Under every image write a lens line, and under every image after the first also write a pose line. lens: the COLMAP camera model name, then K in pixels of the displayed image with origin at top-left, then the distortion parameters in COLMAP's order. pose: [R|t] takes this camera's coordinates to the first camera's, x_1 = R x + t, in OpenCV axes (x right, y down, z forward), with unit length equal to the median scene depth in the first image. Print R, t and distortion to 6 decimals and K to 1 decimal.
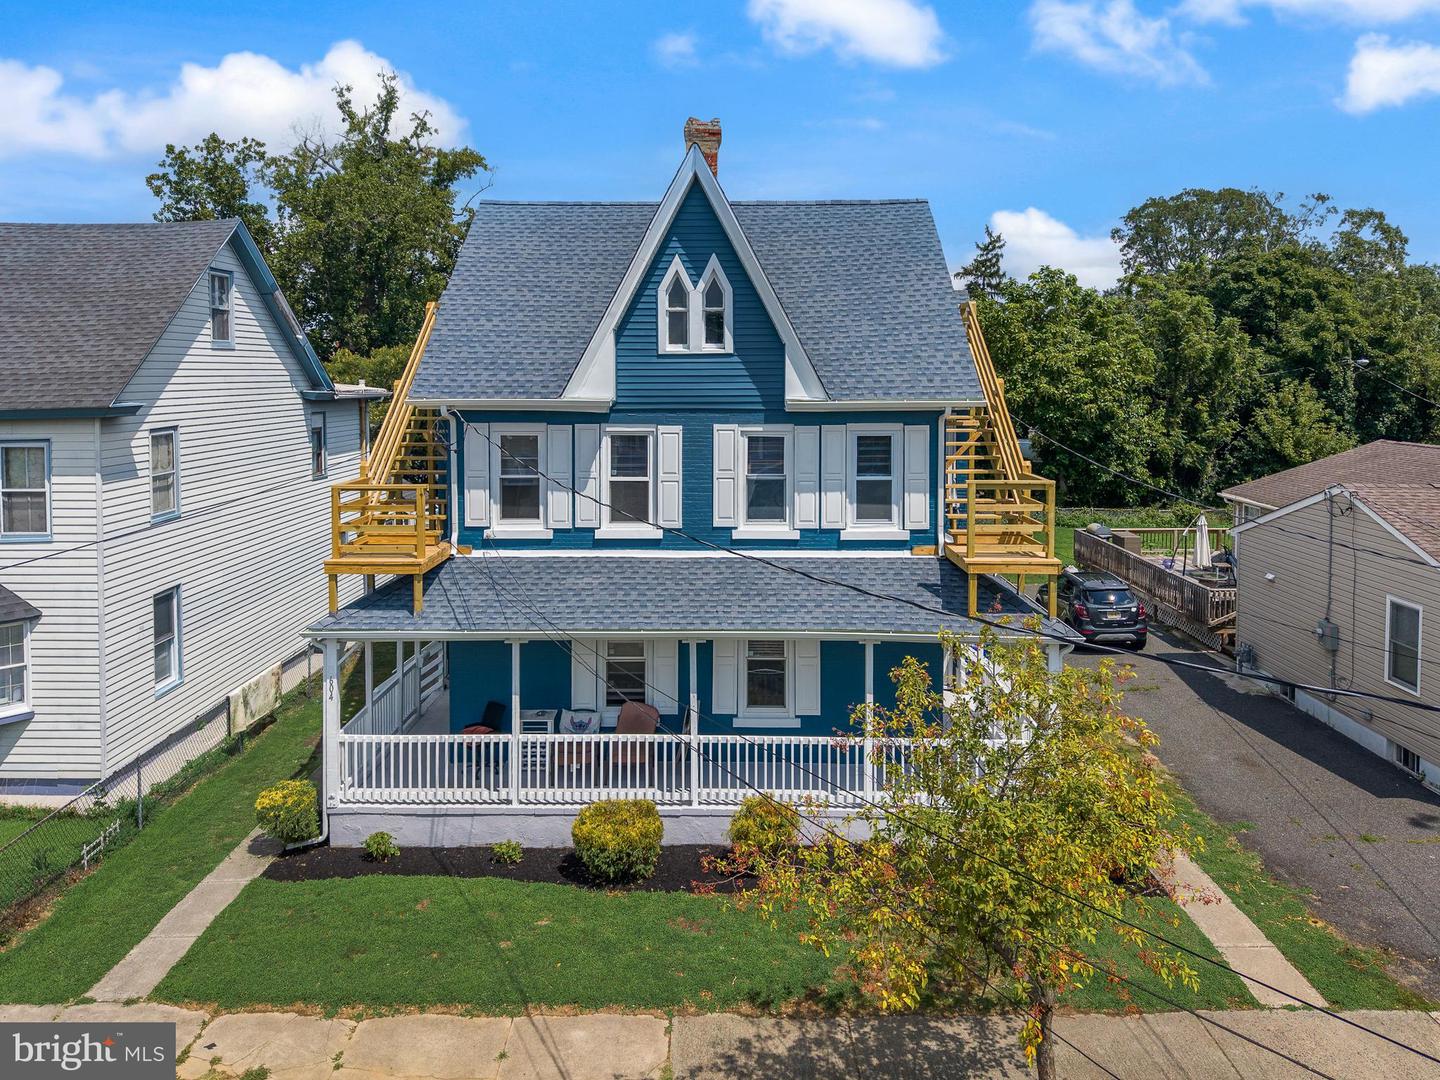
lens RADIAL K [[1025.9, 0, 718.2], [0, 1025.9, 402.2], [0, 0, 1]] dist [0.001472, -0.000515]
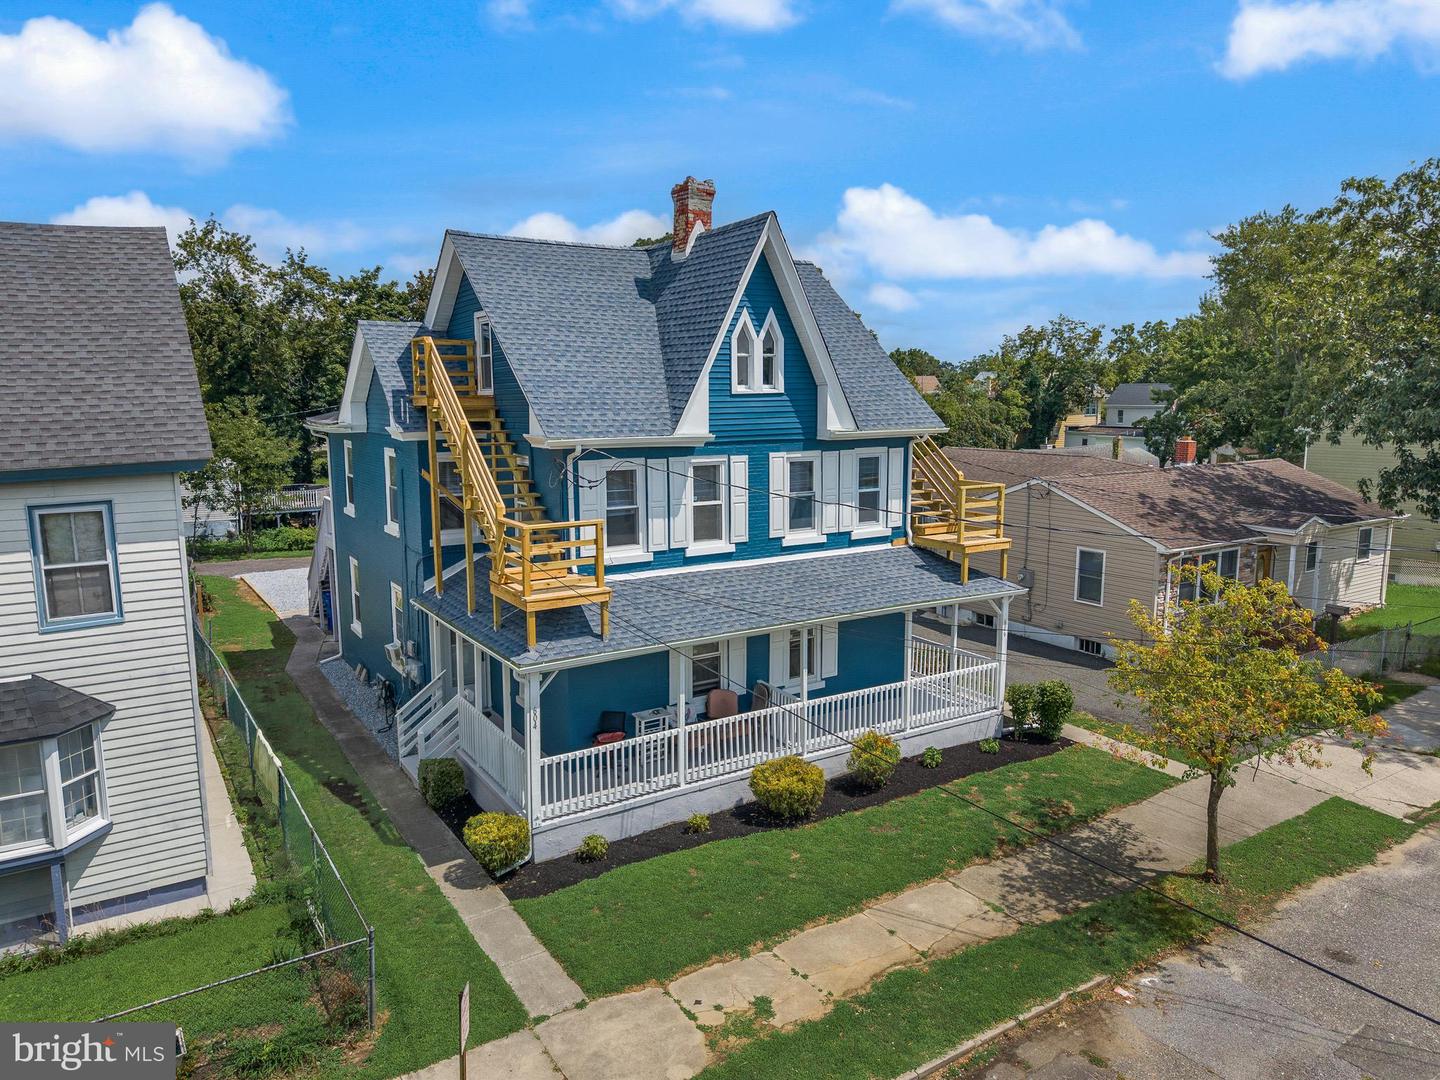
lens RADIAL K [[981.9, 0, 720.0], [0, 981.9, 540.0], [0, 0, 1]] dist [0.005973, 0.000393]
pose [[0.832245, -0.085197, 0.547823, -0.690140], [0.018443, 0.991829, 0.126231, -0.023609], [-0.554102, -0.094952, 0.827016, 0.073340]]
